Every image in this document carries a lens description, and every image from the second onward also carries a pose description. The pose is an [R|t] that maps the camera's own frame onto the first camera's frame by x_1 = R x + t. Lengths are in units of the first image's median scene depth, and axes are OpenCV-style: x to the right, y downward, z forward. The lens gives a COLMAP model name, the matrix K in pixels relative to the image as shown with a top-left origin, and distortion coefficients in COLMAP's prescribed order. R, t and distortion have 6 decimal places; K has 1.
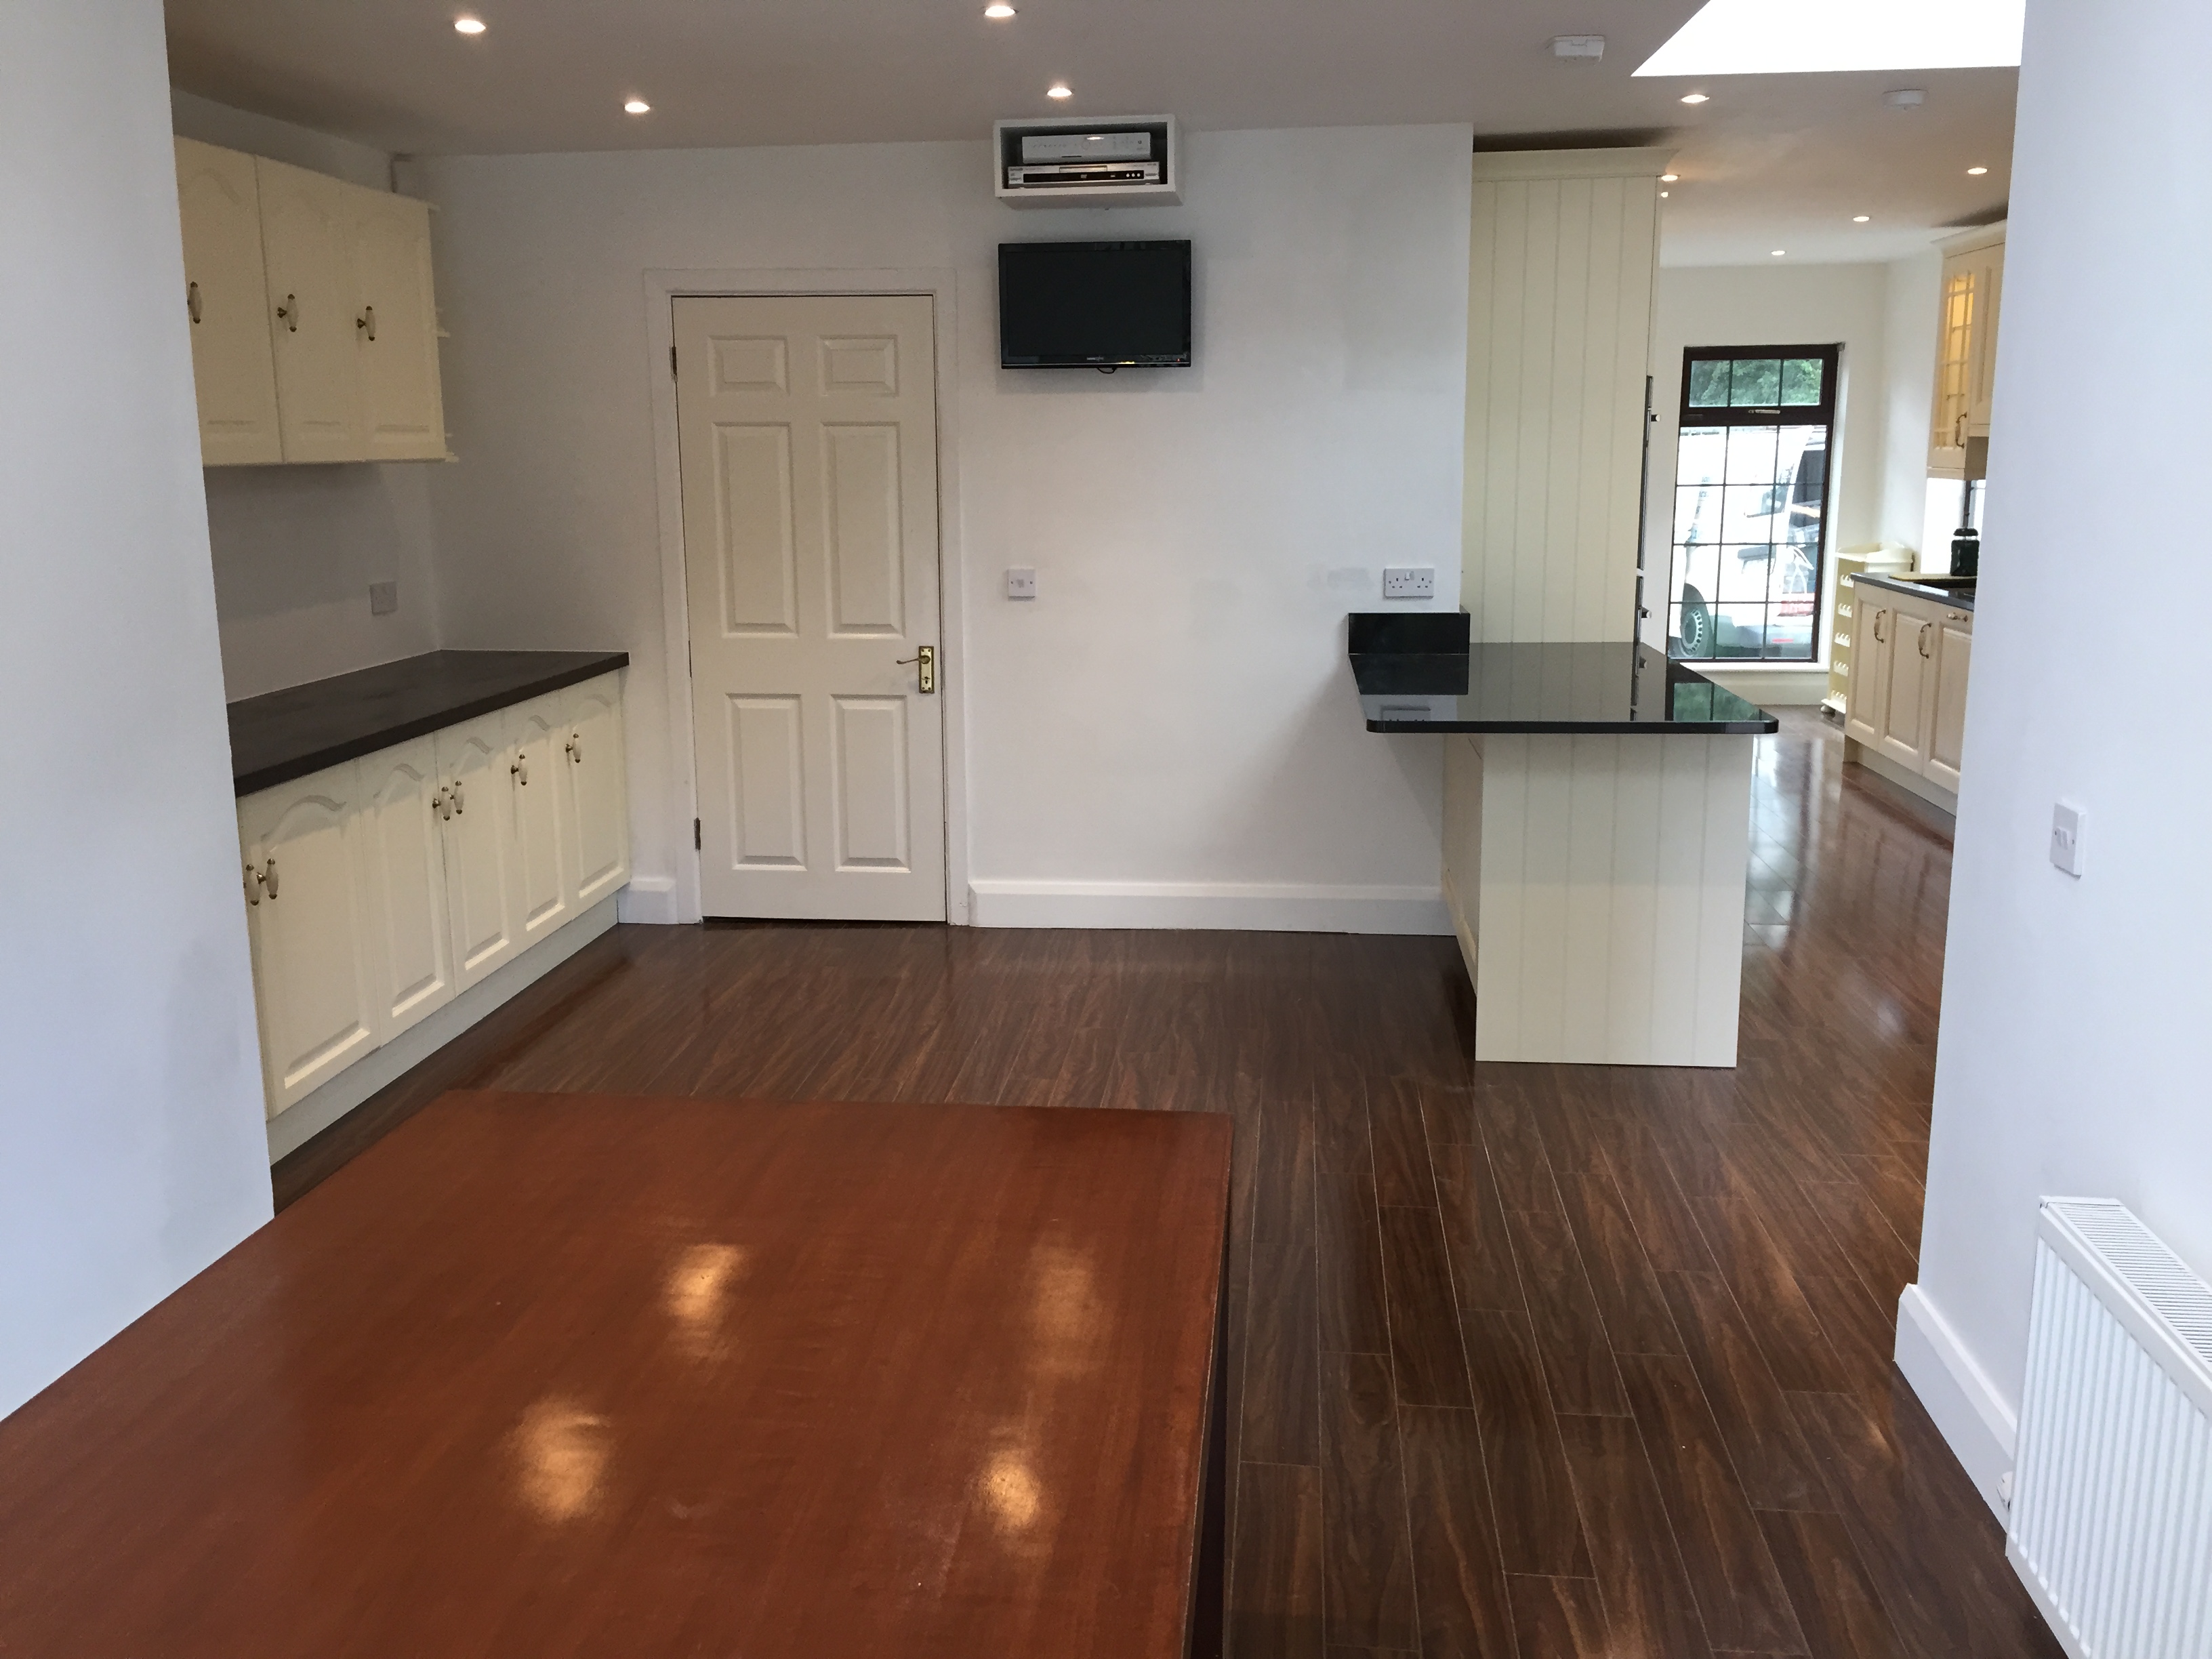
lens RADIAL K [[1892.1, 0, 1094.5], [0, 1892.1, 827.3], [0, 0, 1]] dist [0.053688, -0.060413]
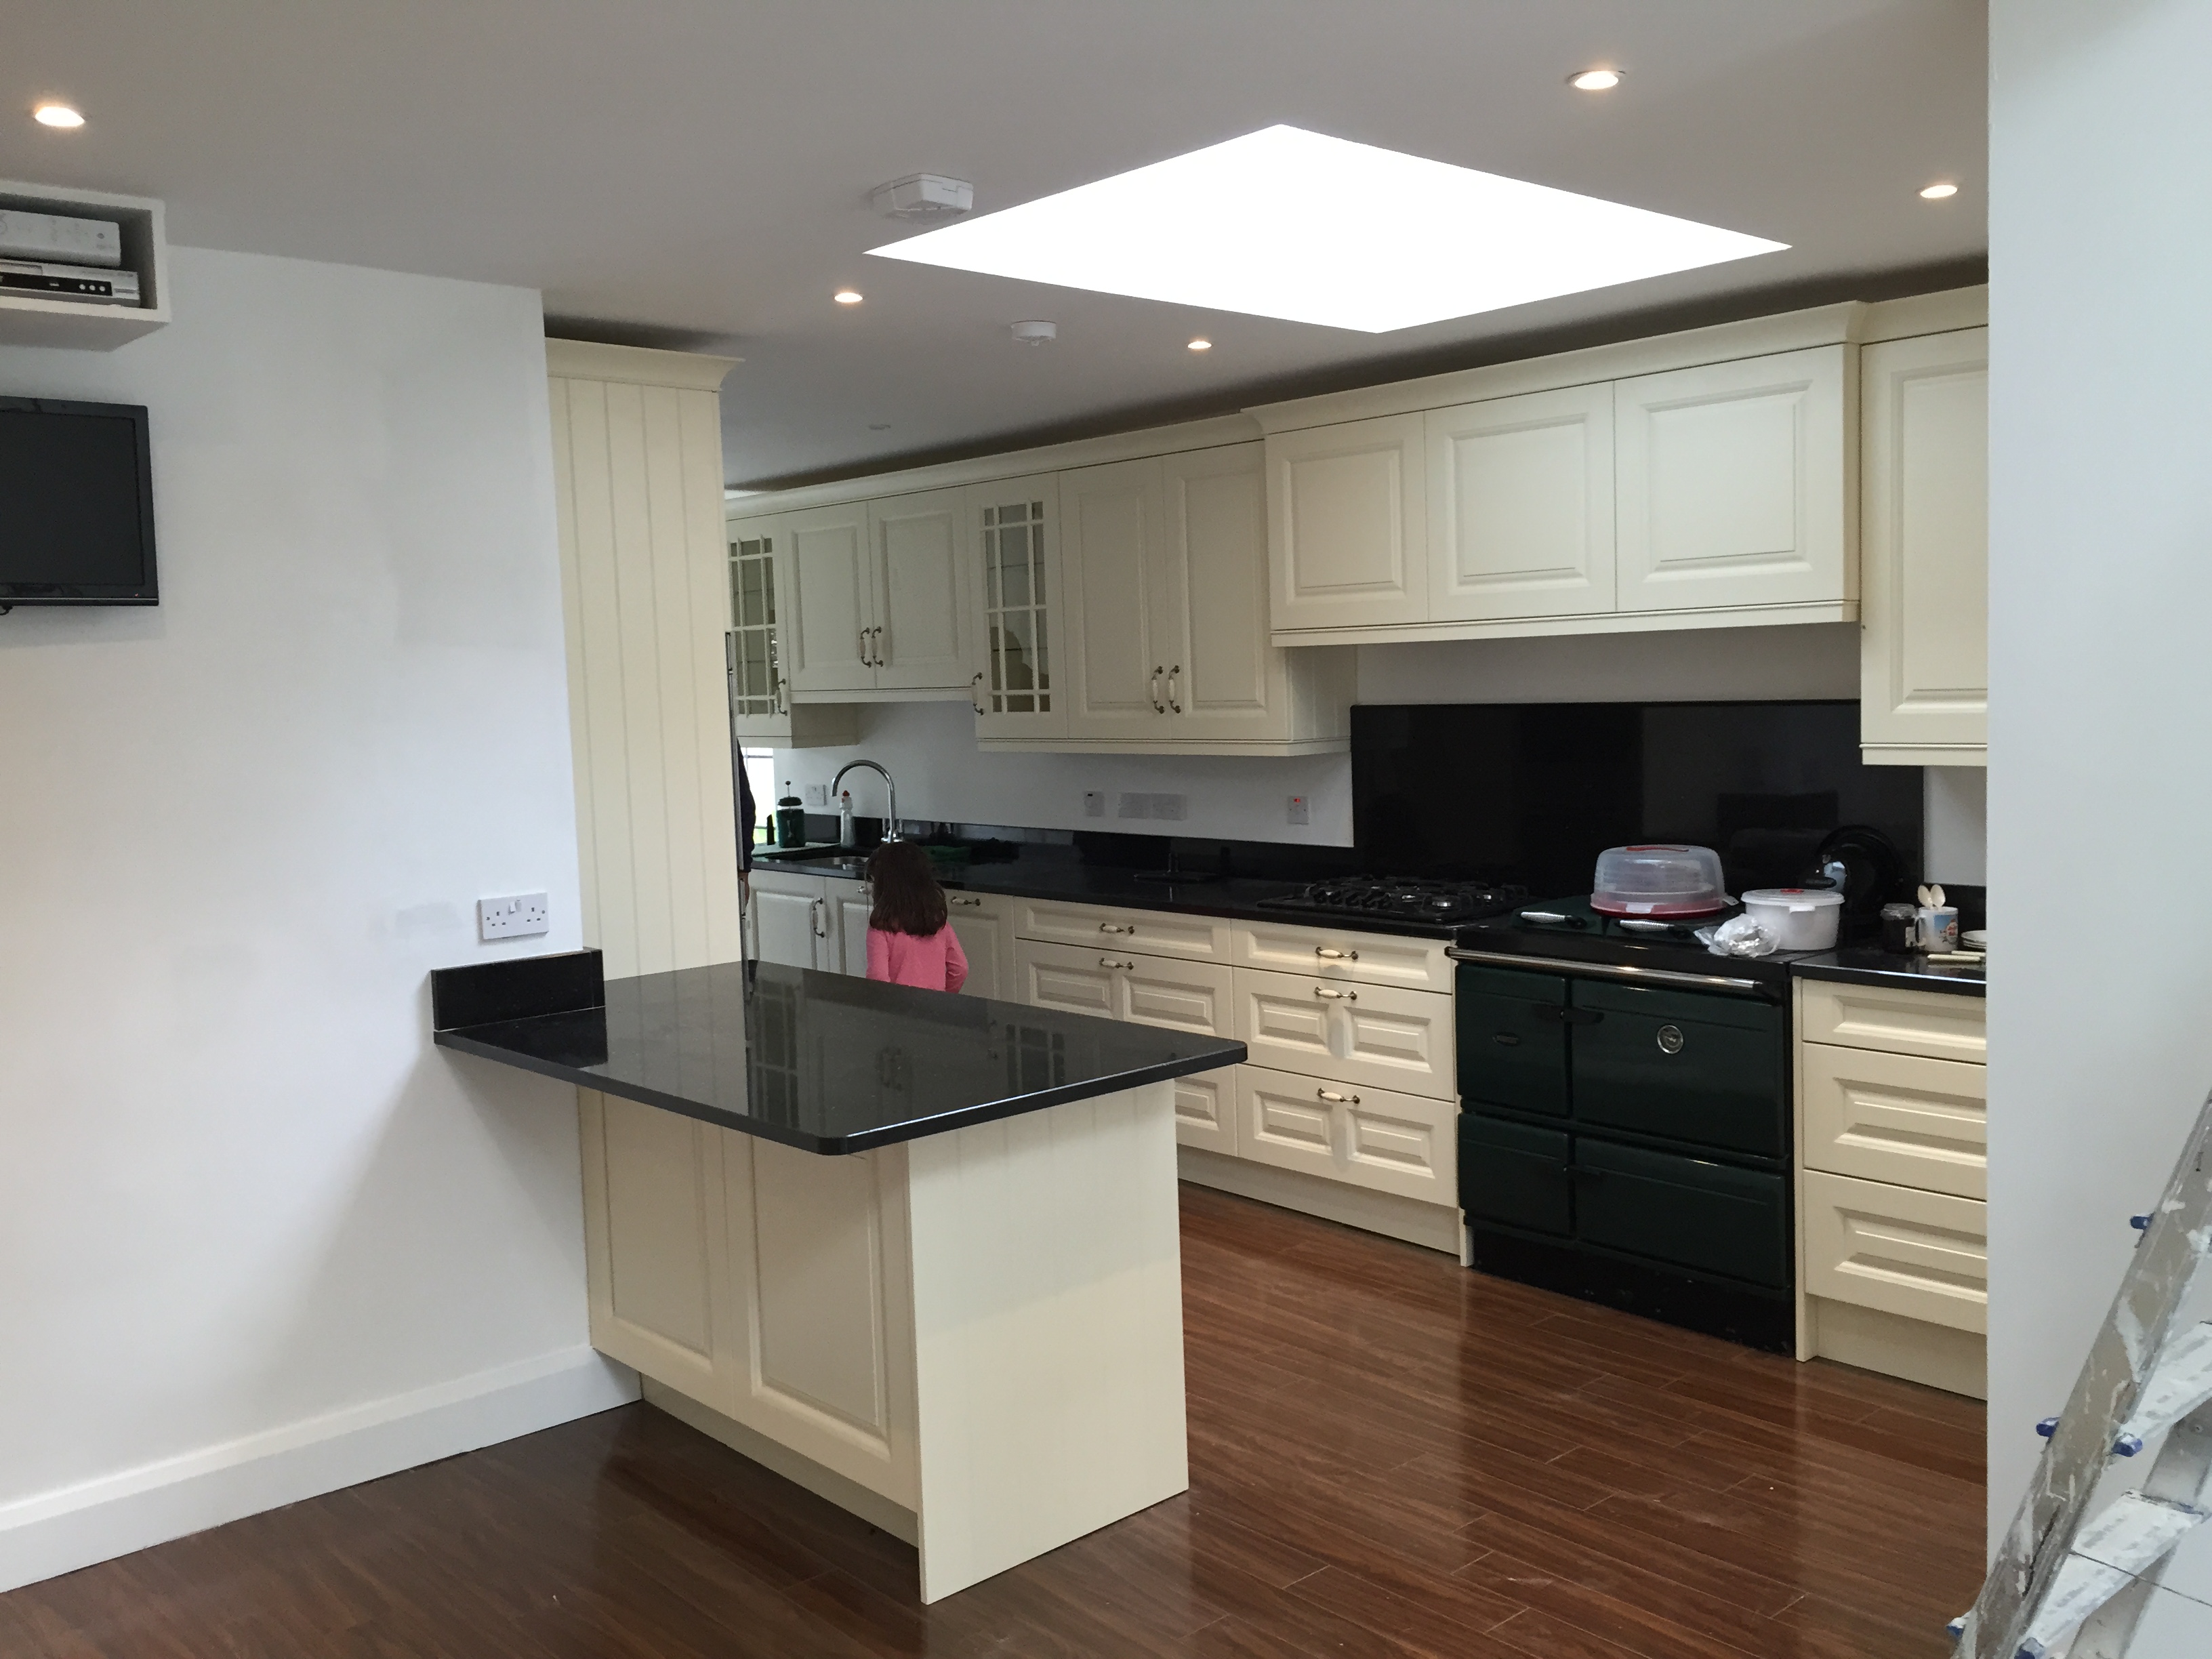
lens RADIAL K [[1892.1, 0, 1095.3], [0, 1892.1, 822.6], [0, 0, 1]] dist [0.053688, -0.060413]
pose [[0.672565, -0.066580, 0.737037, -0.148527], [0.171018, 0.982969, -0.067263, -0.058532], [-0.720006, 0.171285, 0.672497, 0.274341]]
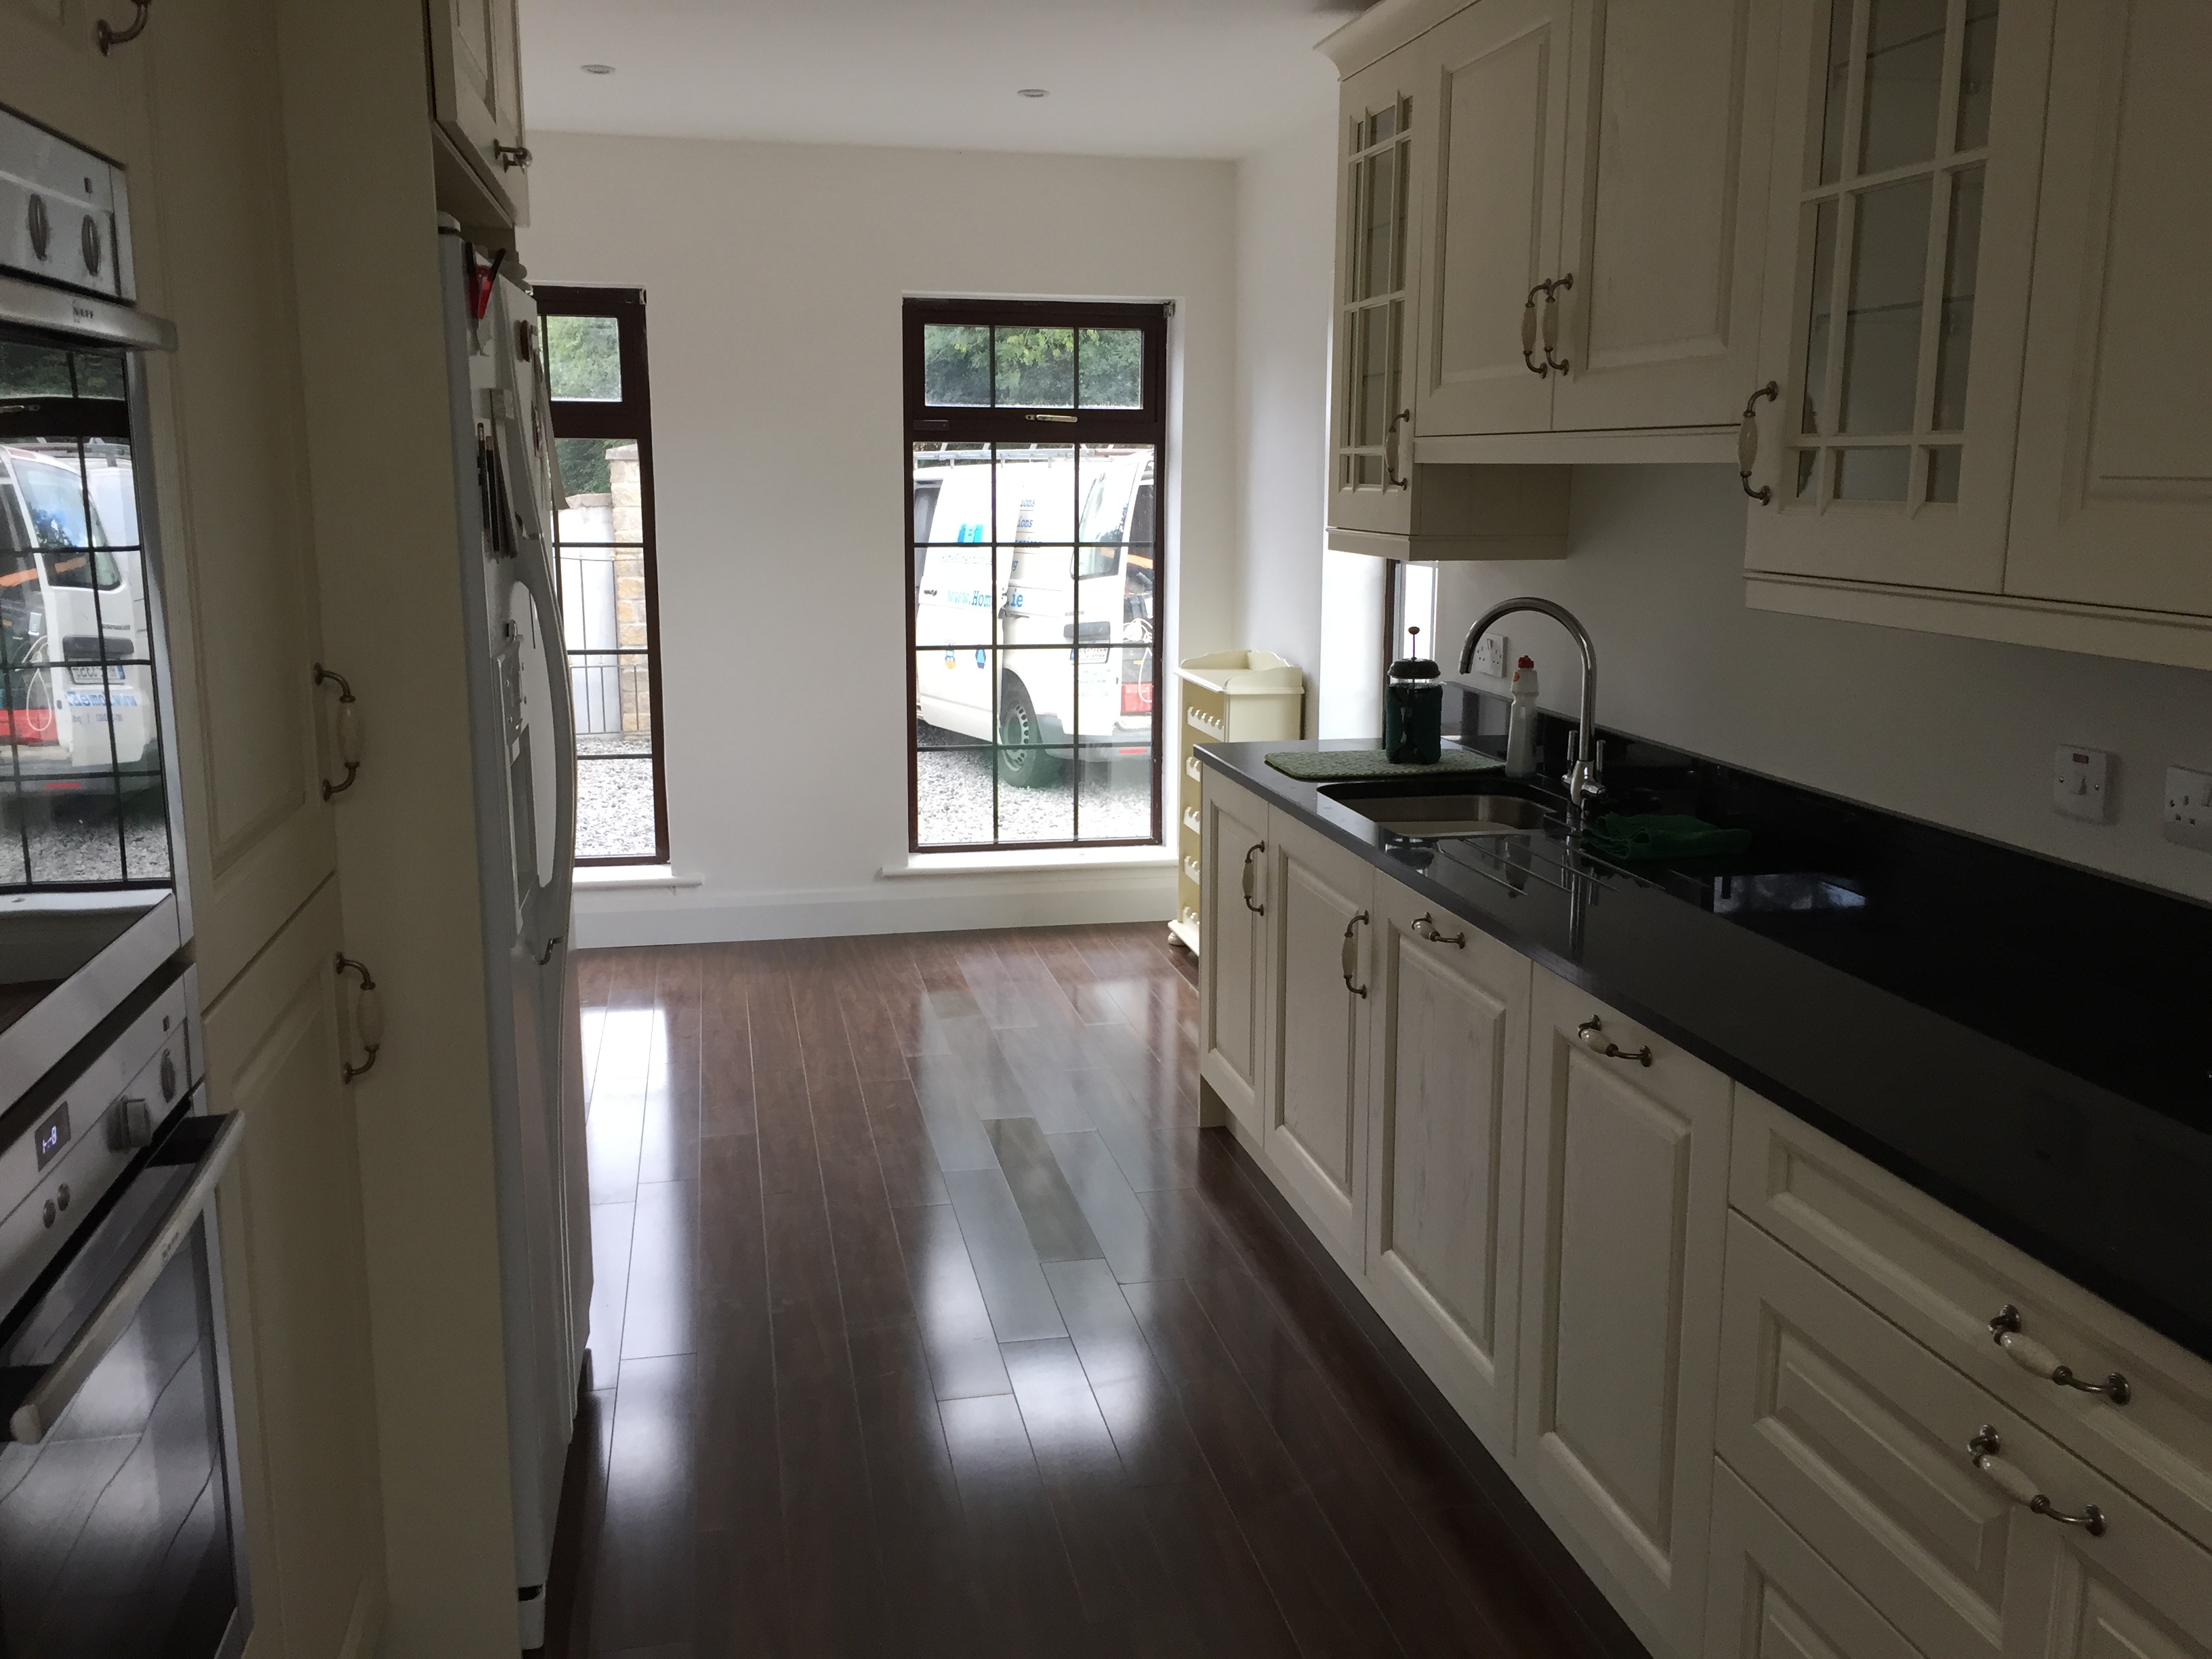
lens RADIAL K [[1892.1, 0, 1083.7], [0, 1892.1, 835.0], [0, 0, 1]] dist [0.053688, -0.060413]
pose [[0.956132, -0.045082, 0.289446, 0.261067], [0.047840, 0.998852, -0.002458, -0.125206], [-0.289002, 0.016198, 0.957191, 0.622978]]
